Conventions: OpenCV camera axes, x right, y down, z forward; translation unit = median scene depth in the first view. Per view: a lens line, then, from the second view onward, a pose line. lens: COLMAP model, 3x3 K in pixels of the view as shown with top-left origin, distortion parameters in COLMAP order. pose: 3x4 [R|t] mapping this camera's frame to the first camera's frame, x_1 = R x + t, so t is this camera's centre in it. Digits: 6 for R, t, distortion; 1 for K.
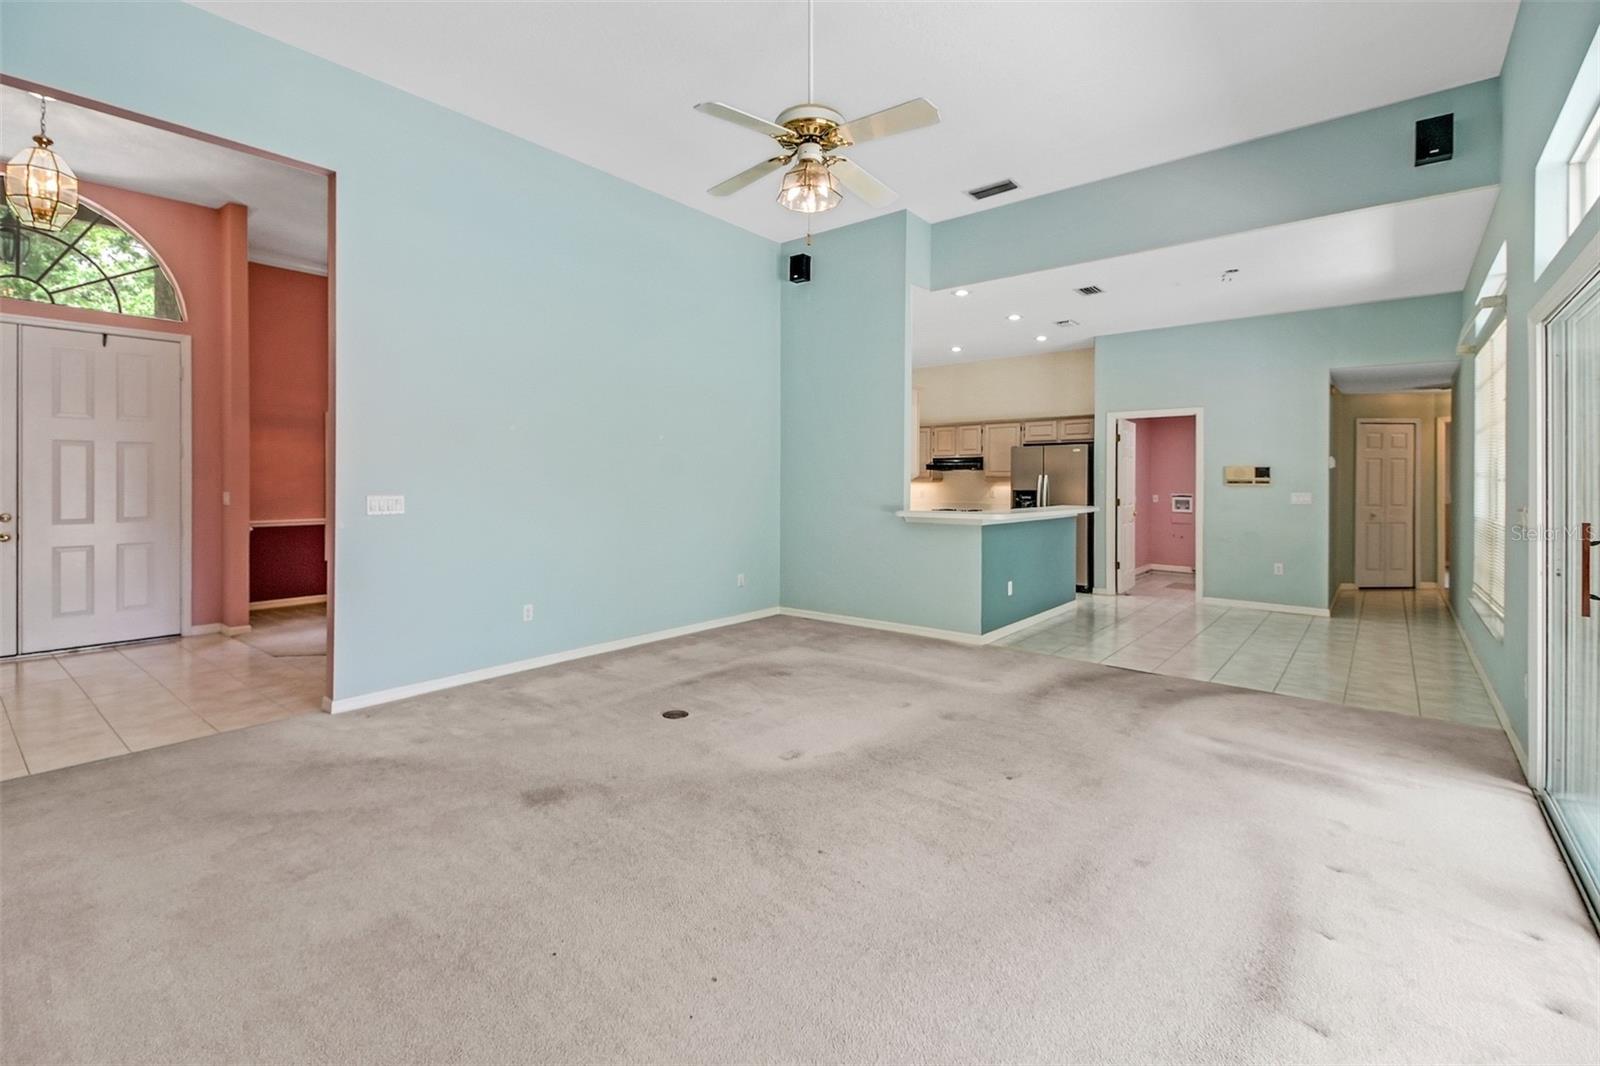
lens RADIAL K [[689.8, 0, 732.9], [0, 689.8, 485.0], [0, 0, 1]] dist [0.003511, 0.000355]
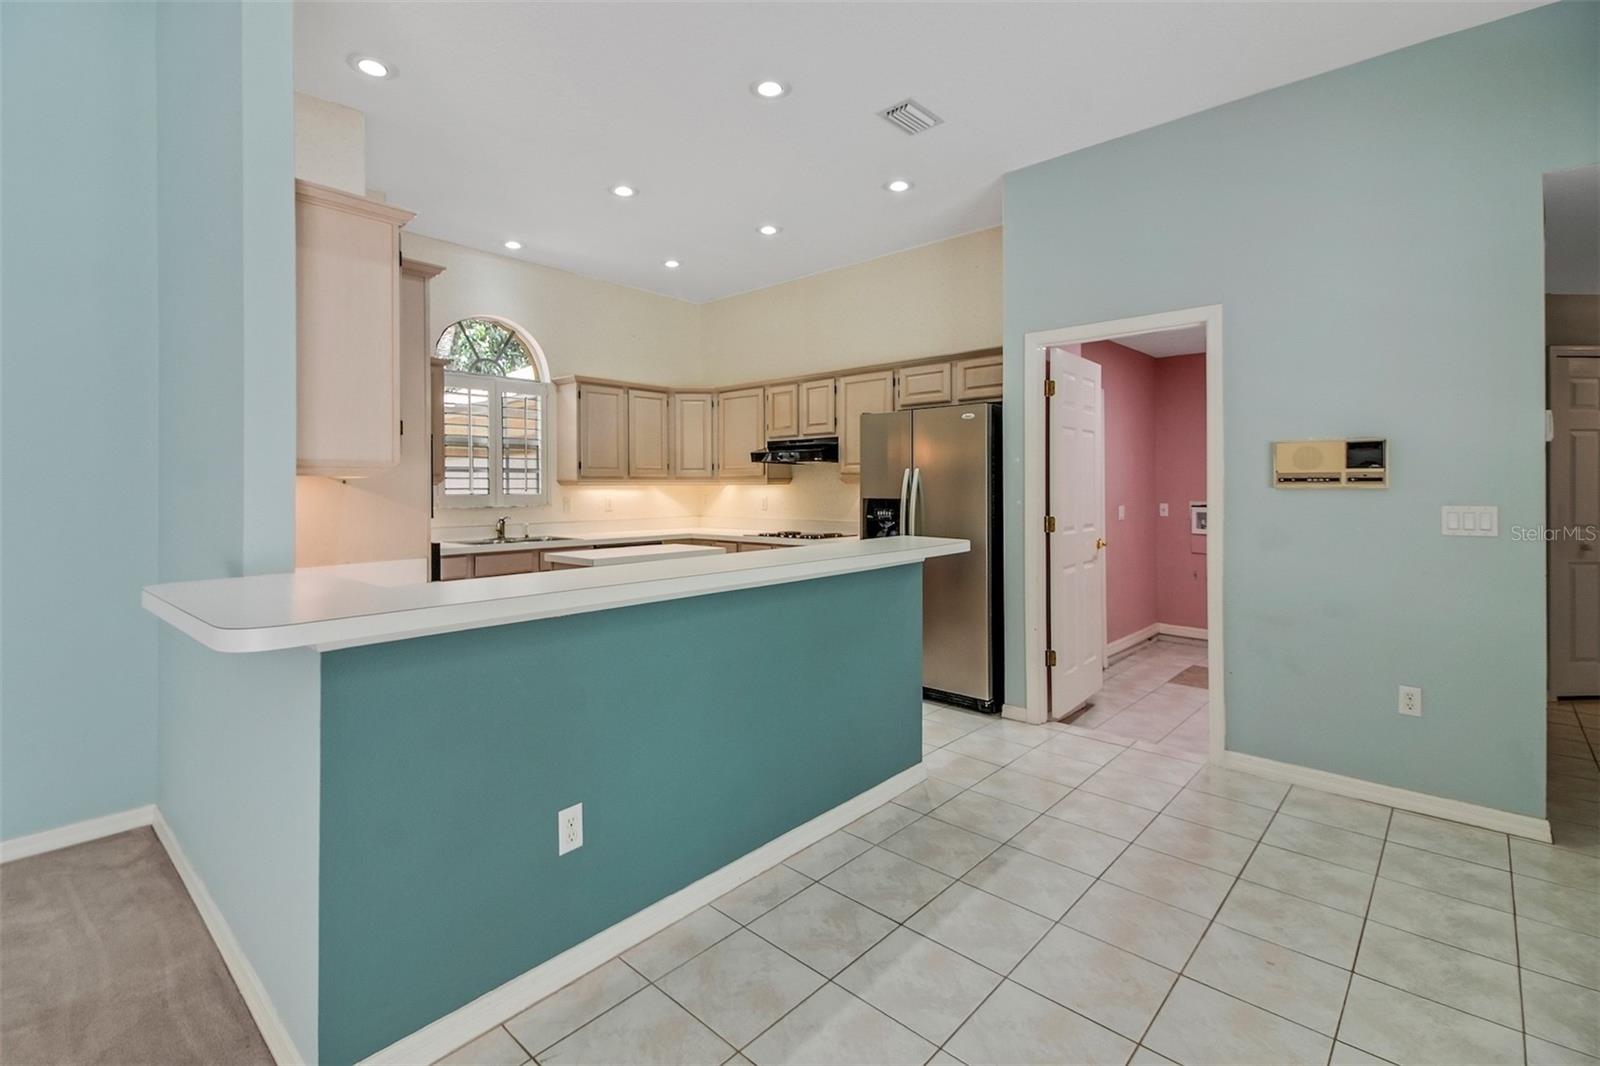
lens RADIAL K [[744.0, 0, 772.1], [0, 744.0, 492.3], [0, 0, 1]] dist [0.023950, -0.011150]
pose [[0.999937, -0.007513, 0.008293, 0.341511], [0.007463, 0.999954, 0.006063, -0.001458], [-0.008338, -0.006001, 0.999947, 0.462410]]
